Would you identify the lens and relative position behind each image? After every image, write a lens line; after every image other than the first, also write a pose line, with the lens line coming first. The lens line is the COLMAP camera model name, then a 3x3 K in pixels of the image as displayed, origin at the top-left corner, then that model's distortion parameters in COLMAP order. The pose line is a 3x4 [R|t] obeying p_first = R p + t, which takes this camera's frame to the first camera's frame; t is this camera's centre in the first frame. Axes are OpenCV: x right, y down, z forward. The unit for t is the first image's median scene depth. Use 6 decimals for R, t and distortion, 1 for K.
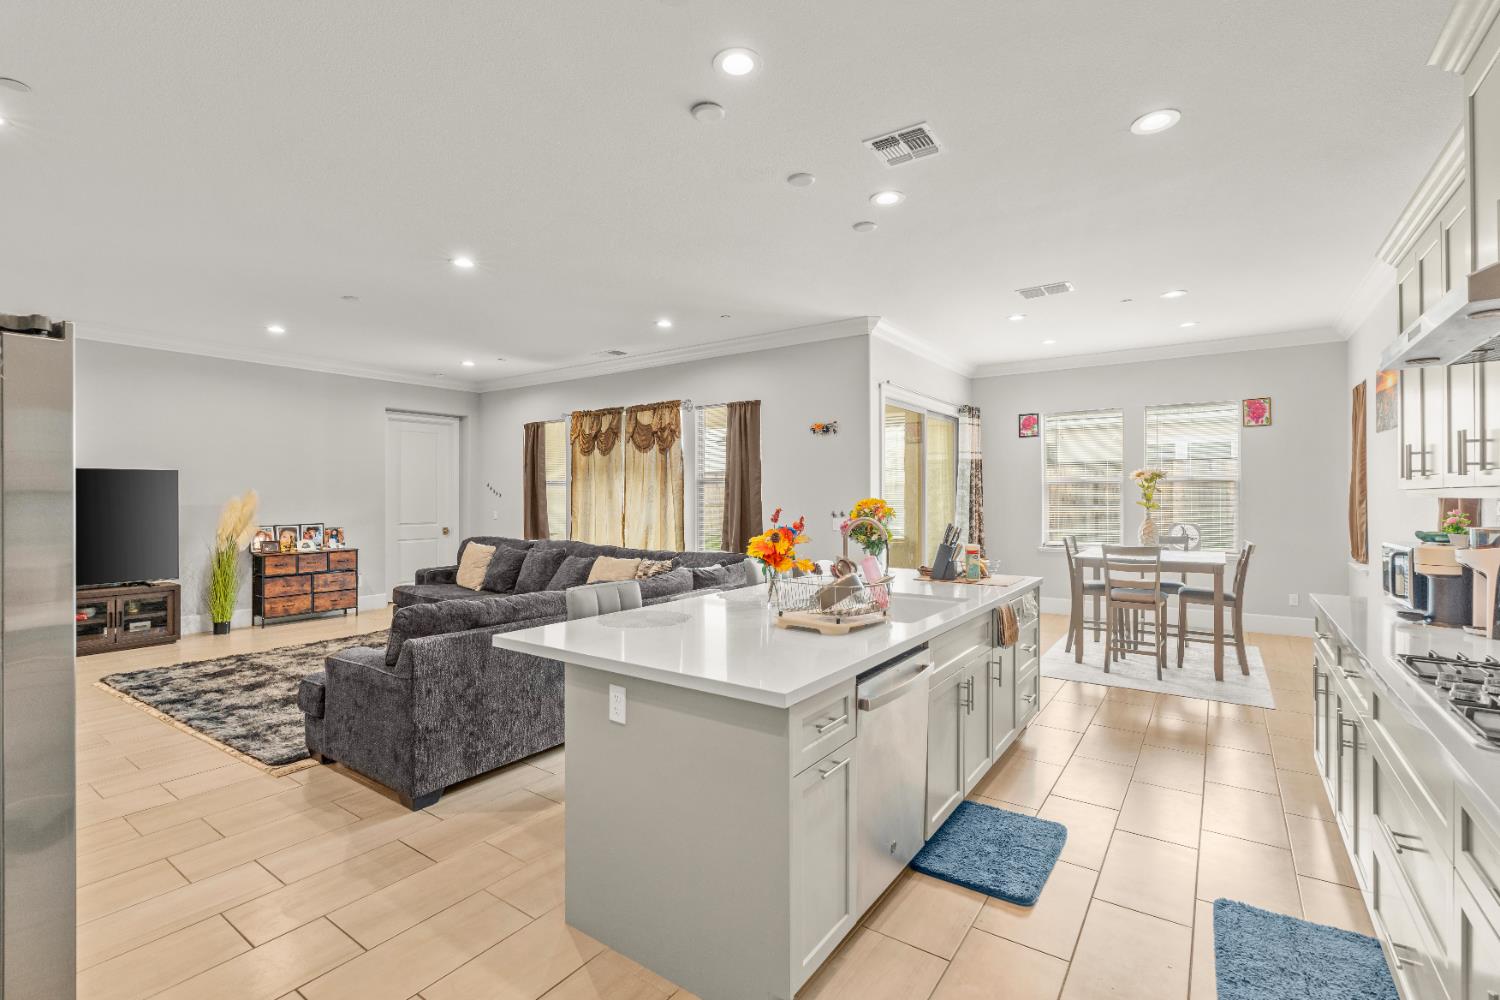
lens RADIAL K [[678.7, 0, 750.0], [0, 678.7, 488.8], [0, 0, 1]] dist [-0.007075, 0.002699]
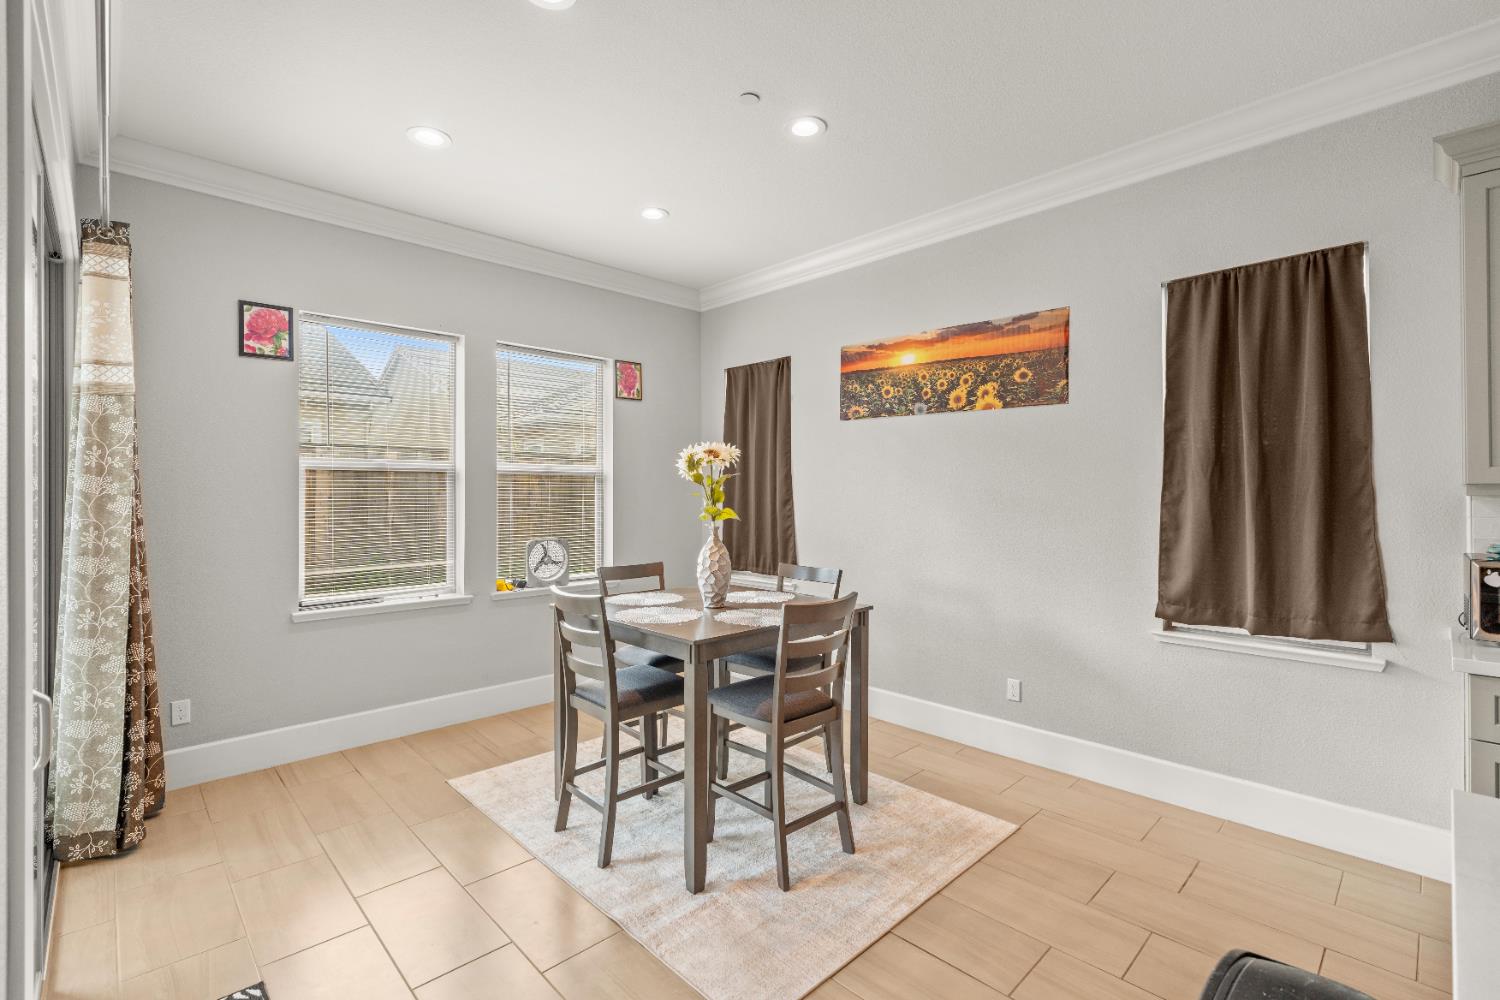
lens RADIAL K [[678.7, 0, 762.2], [0, 678.7, 492.3], [0, 0, 1]] dist [-0.007075, 0.002699]
pose [[0.183596, 0.003411, 0.982996, 0.066565], [-0.007181, 0.999972, -0.002129, 0.008863], [-0.982976, -0.006668, 0.183615, 0.817404]]
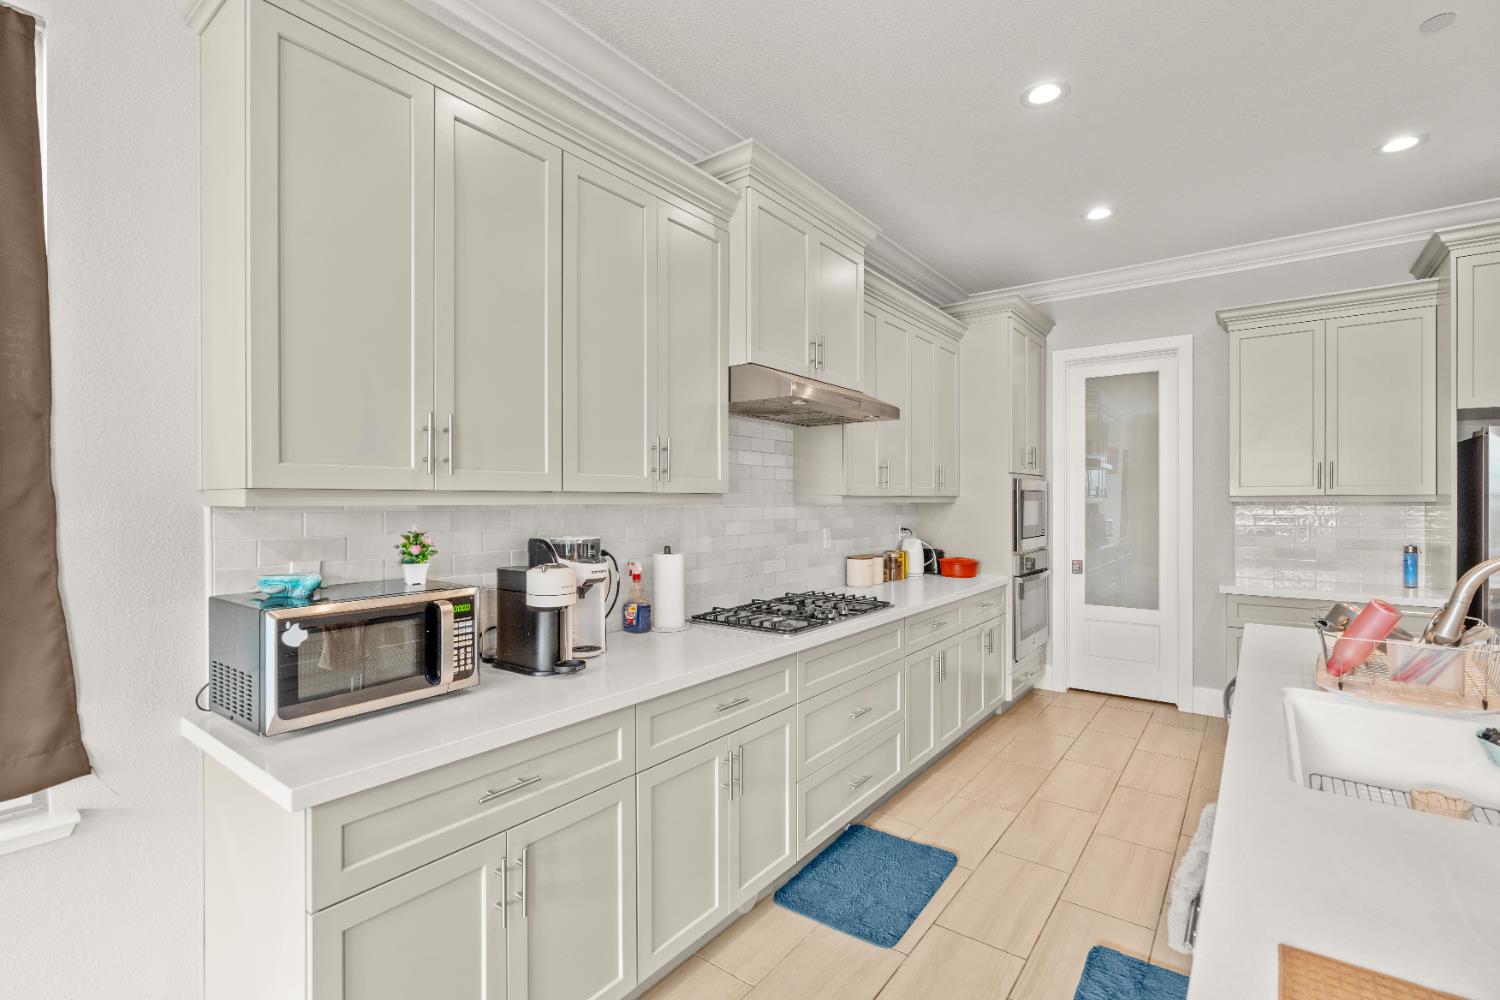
lens RADIAL K [[678.7, 0, 748.5], [0, 678.7, 504.8], [0, 0, 1]] dist [-0.007075, 0.002699]
pose [[-0.999197, 0.002967, 0.039956, 0.314698], [0.003051, 0.999993, 0.002034, 0.006475], [-0.039950, 0.002154, -0.999199, 0.731406]]
